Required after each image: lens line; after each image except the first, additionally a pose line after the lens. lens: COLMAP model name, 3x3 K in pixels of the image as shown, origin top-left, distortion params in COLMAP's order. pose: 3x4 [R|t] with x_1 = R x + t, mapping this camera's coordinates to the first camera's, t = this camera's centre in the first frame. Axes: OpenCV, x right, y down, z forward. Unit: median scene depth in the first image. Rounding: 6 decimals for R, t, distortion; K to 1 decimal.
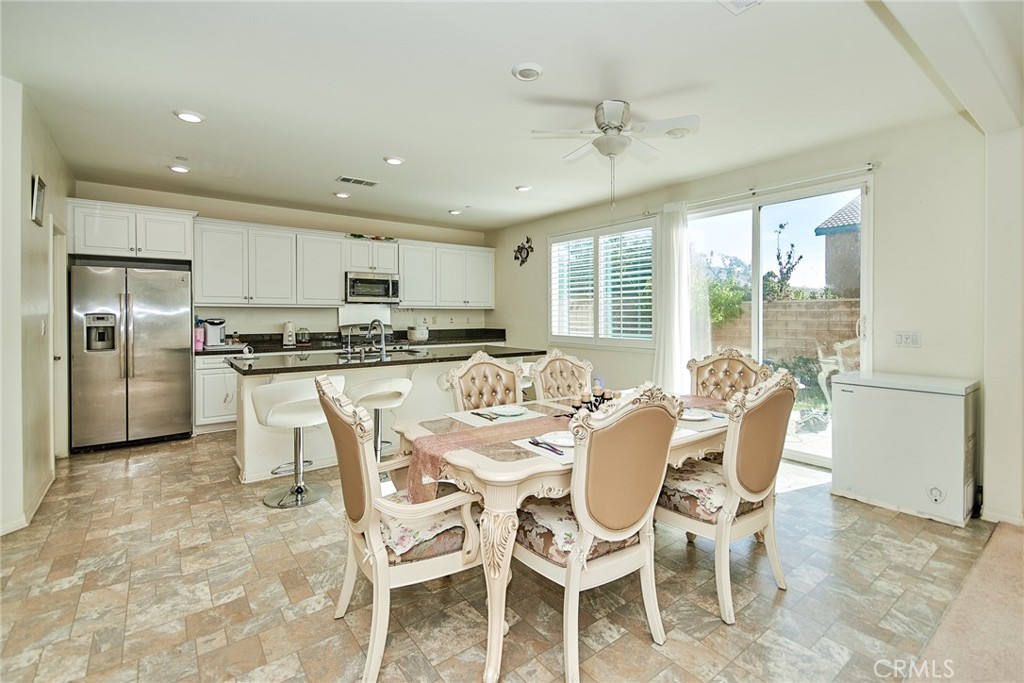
lens RADIAL K [[470.5, 0, 514.8], [0, 470.5, 316.9], [0, 0, 1]] dist [0.020782, -0.000028]
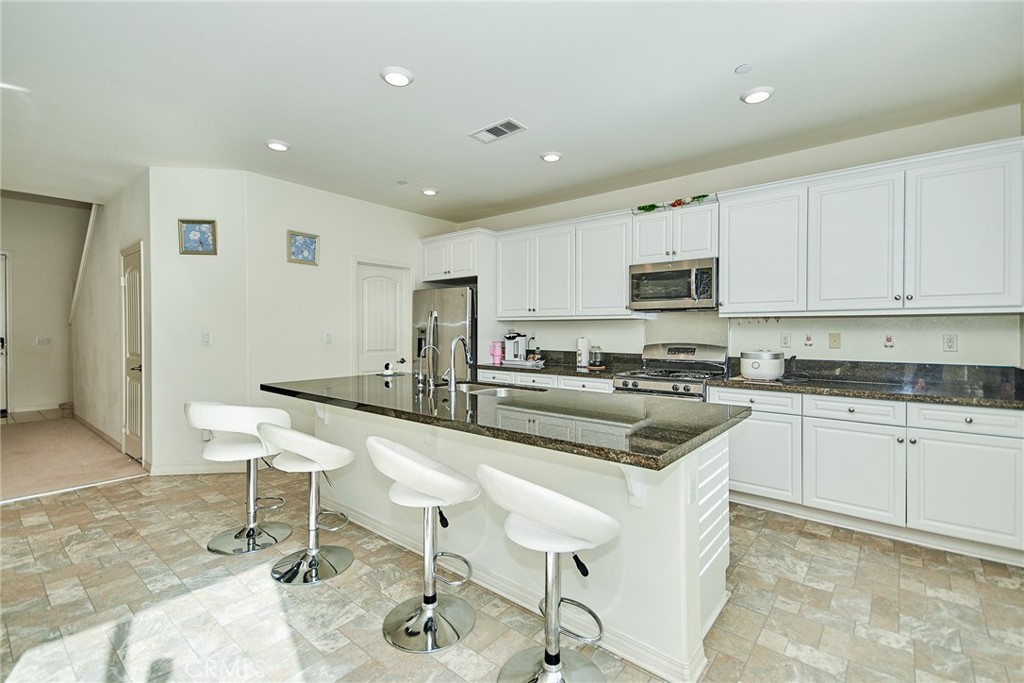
lens RADIAL K [[457.7, 0, 513.3], [0, 457.7, 330.6], [0, 0, 1]] dist [-0.002288, -0.000383]
pose [[0.218923, 0.002652, -0.975738, 0.253265], [-0.004359, 0.999989, 0.001740, -0.002639], [0.975732, 0.003872, 0.218932, 0.711131]]
